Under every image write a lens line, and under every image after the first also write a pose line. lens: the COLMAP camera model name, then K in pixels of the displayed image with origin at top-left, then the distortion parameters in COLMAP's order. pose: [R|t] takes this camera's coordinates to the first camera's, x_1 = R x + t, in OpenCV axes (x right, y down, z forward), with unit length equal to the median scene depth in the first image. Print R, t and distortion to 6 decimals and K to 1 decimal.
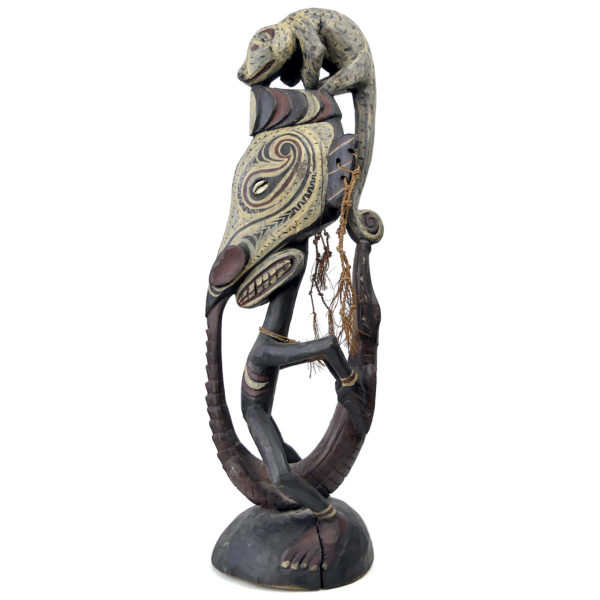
lens RADIAL K [[675.3, 0, 303.0], [0, 675.3, 299.1], [0, 0, 1]] dist [-0.031342, 0.000000]
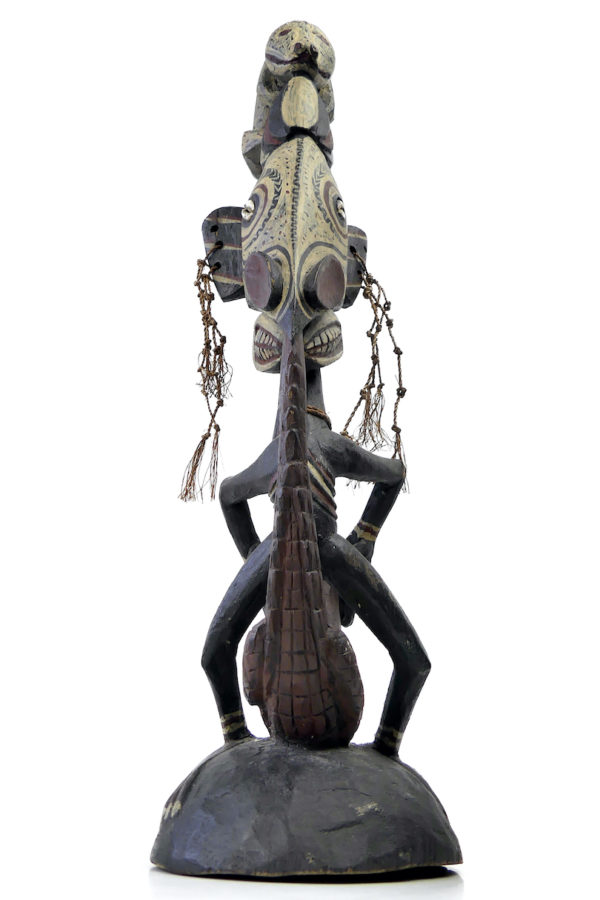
lens RADIAL K [[816.8, 0, 306.3], [0, 816.8, 447.4], [0, 0, 1]] dist [-0.013755, -0.022719]
pose [[0.086323, 0.384472, 0.919092, -0.690261], [-0.010809, 0.922843, -0.385025, 0.342361], [-0.996209, 0.023302, 0.083818, 0.965258]]
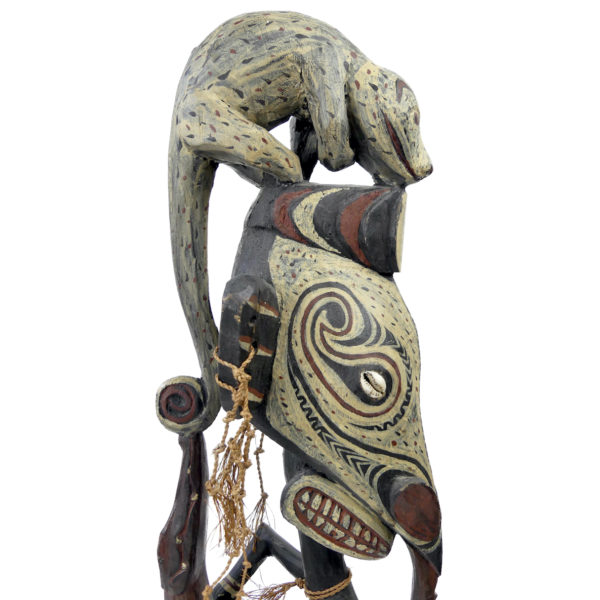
lens RADIAL K [[675.3, 0, 308.8], [0, 675.3, 305.1], [0, 0, 1]] dist [-0.031342, 0.000000]
pose [[-0.976924, -0.113574, 0.180886, -0.113737], [-0.086186, 0.984510, 0.152683, -0.305990], [-0.195425, 0.133570, -0.971580, 1.623916]]
